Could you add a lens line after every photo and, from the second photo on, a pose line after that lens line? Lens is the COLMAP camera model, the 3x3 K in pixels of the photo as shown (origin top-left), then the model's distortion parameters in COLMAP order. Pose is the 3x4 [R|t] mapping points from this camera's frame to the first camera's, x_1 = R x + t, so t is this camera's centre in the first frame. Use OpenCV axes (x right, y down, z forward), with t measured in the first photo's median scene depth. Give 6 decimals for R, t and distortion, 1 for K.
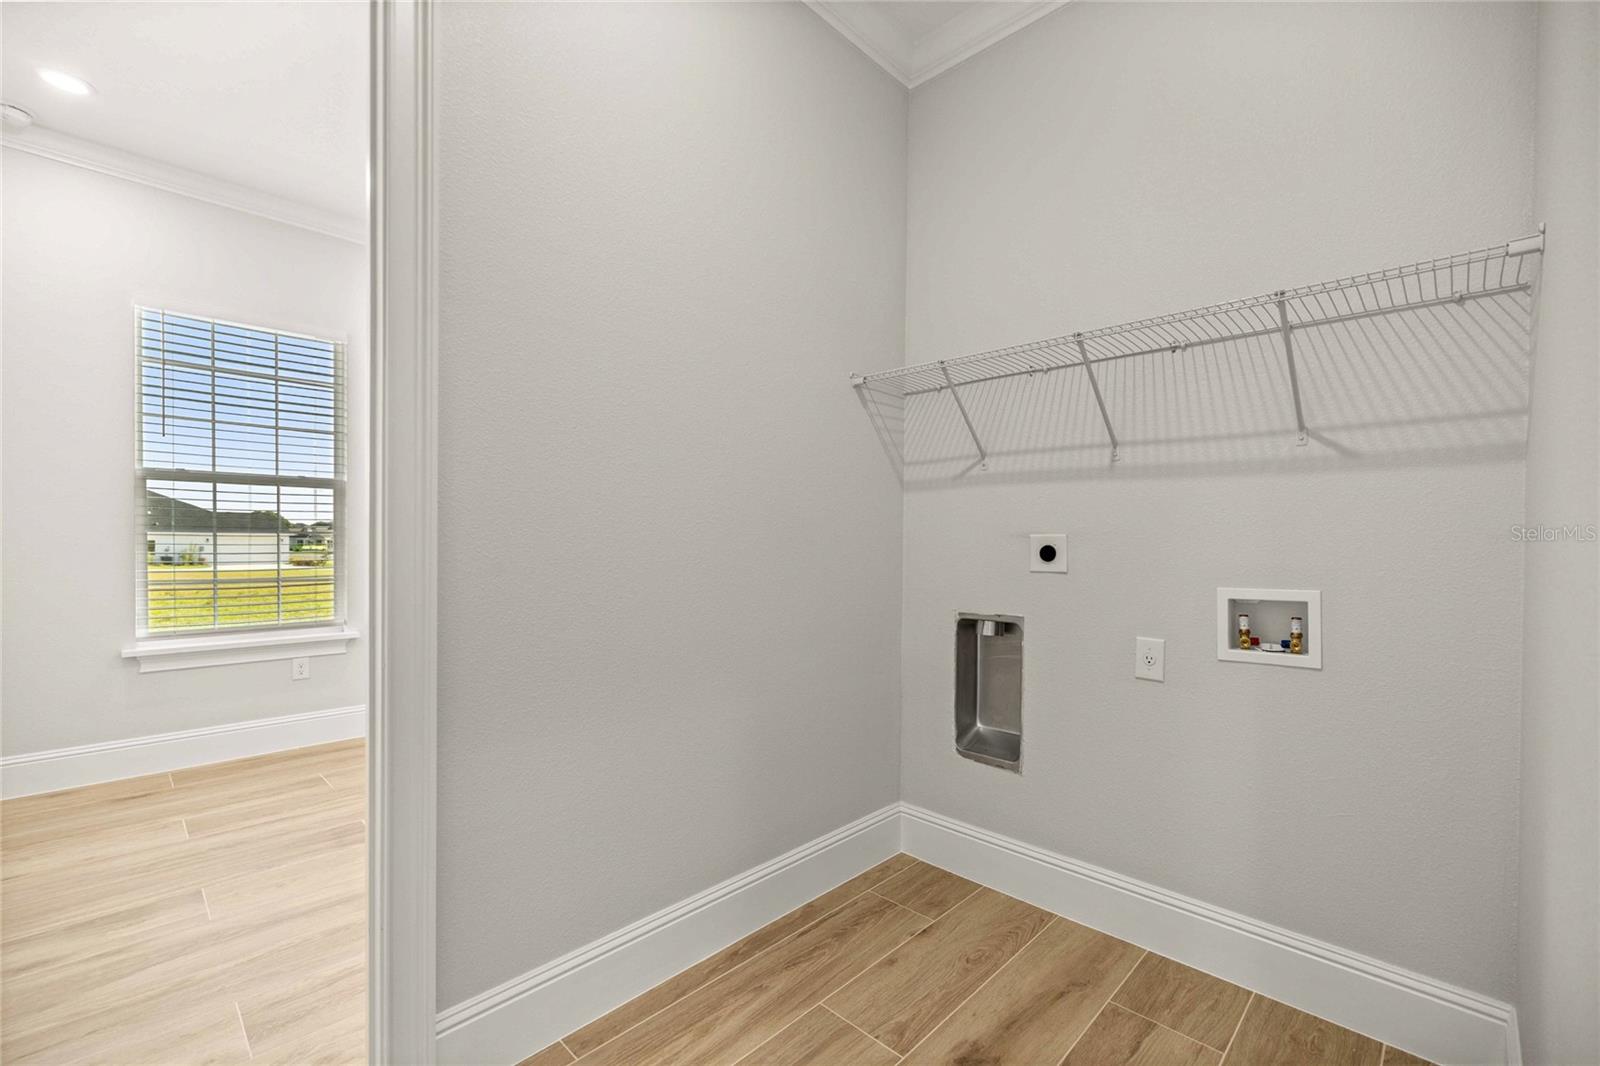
lens RADIAL K [[677.0, 0, 799.8], [0, 677.0, 556.0], [0, 0, 1]] dist [0.002030, -0.000152]
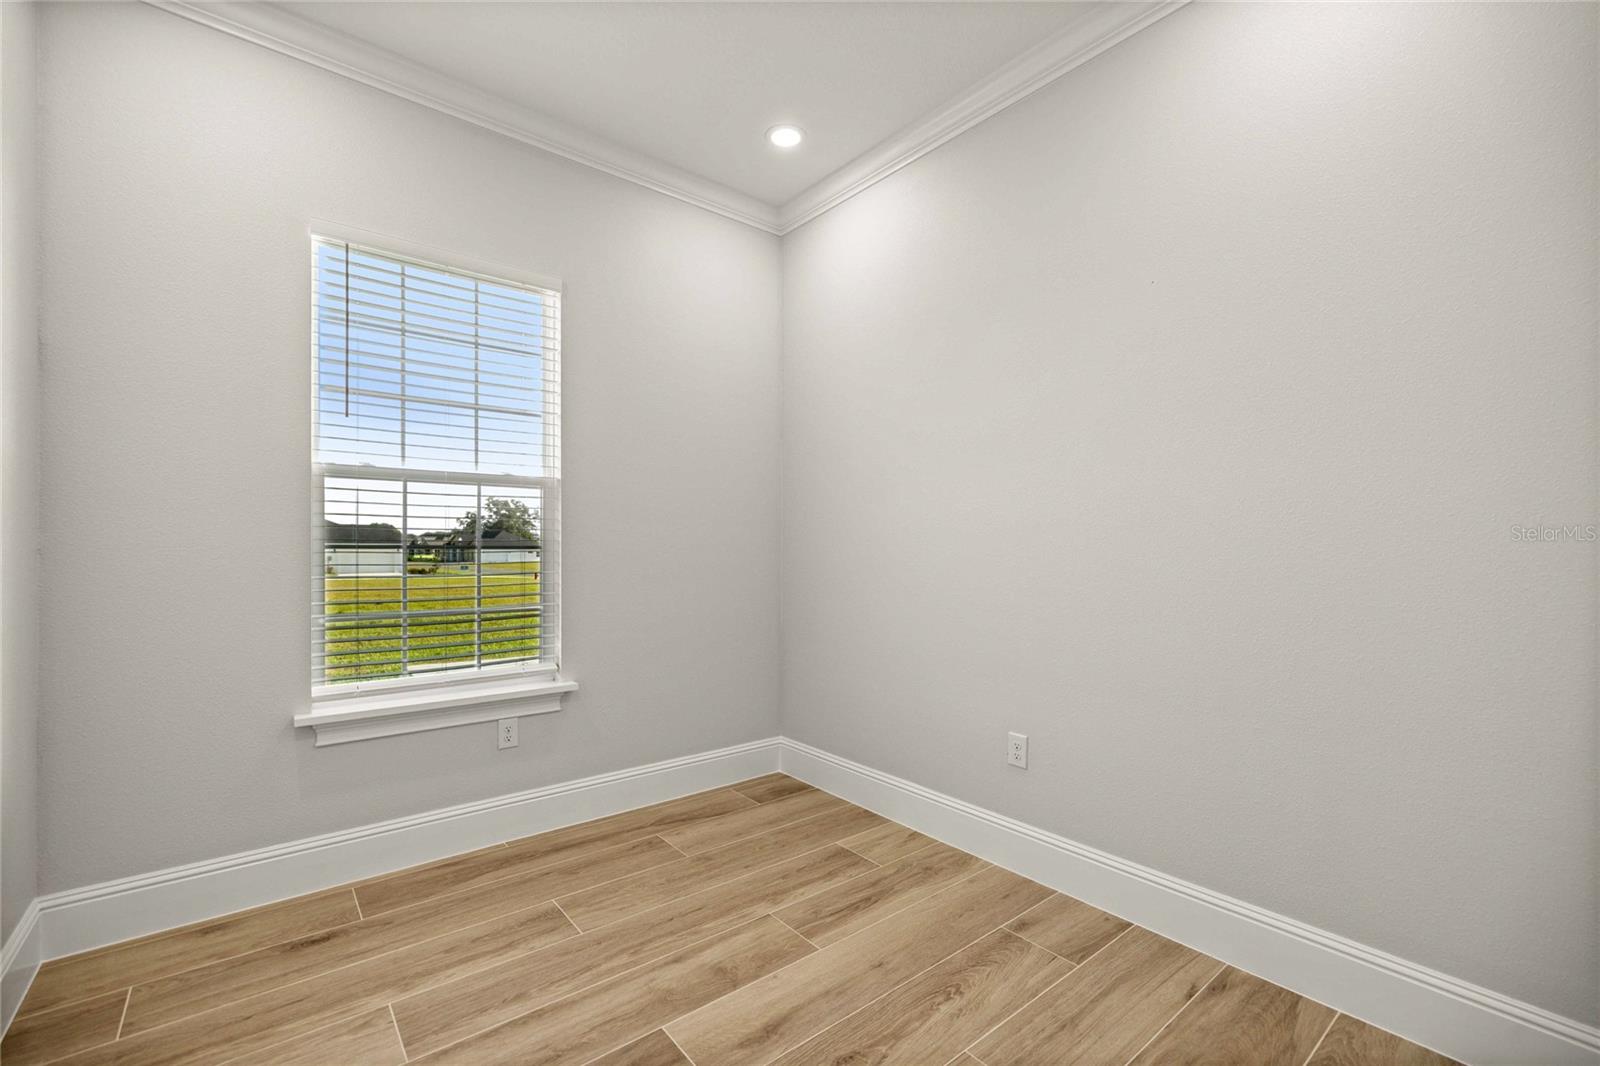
lens RADIAL K [[677.0, 0, 799.8], [0, 677.0, 556.0], [0, 0, 1]] dist [0.002030, -0.000152]
pose [[0.993612, -0.002845, -0.112817, -0.382727], [0.001515, 0.999928, -0.011868, -0.019205], [0.112843, 0.011622, 0.993545, 0.343033]]
